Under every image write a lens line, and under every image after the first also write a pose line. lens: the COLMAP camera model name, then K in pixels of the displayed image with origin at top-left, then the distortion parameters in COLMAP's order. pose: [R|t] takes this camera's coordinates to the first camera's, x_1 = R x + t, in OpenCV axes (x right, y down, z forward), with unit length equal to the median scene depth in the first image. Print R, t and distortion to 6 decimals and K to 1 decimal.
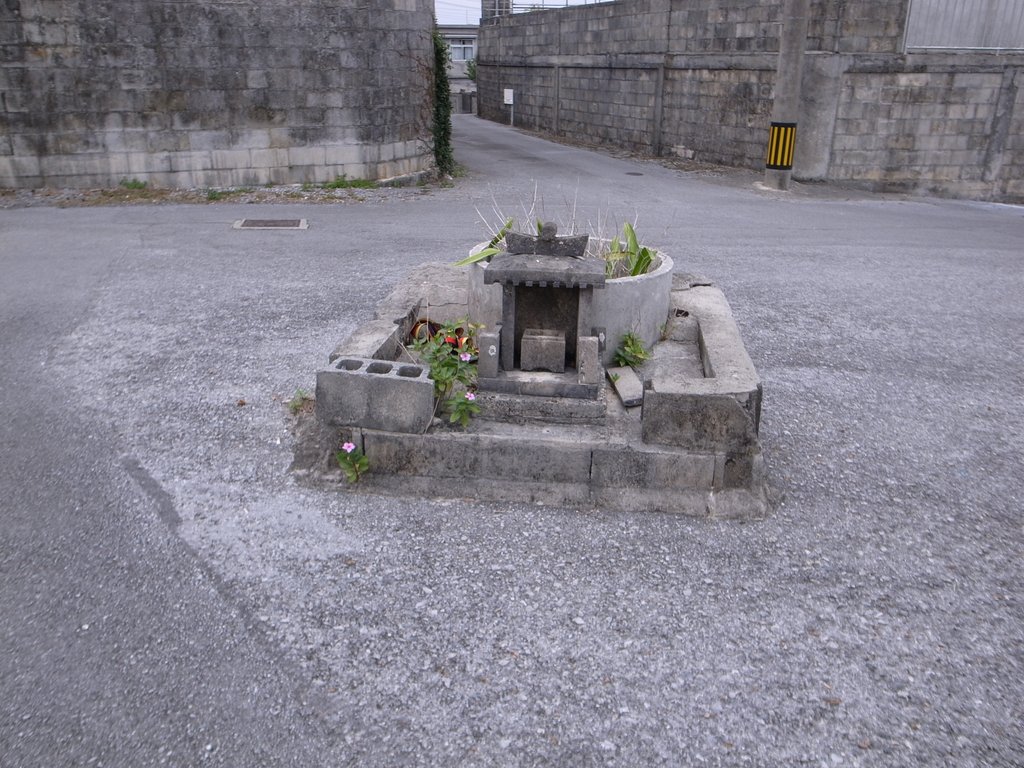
lens RADIAL K [[826.8, 0, 511.9], [0, 826.8, 382.6], [0, 0, 1]] dist [-0.016366, 0.002144]
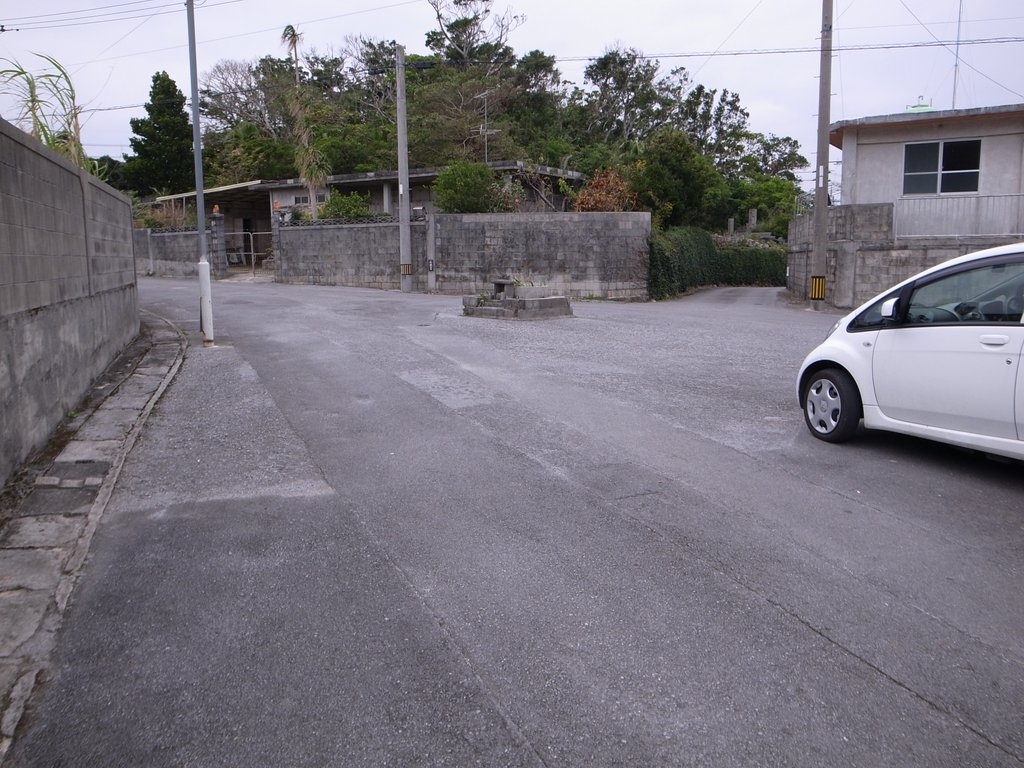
lens RADIAL K [[826.8, 0, 511.8], [0, 826.8, 383.4], [0, 0, 1]] dist [-0.016366, 0.002144]
pose [[0.811006, 0.075533, -0.580142, 0.987471], [-0.200478, 0.967472, -0.154295, 0.401338], [0.549616, 0.241440, 0.799768, -0.948046]]
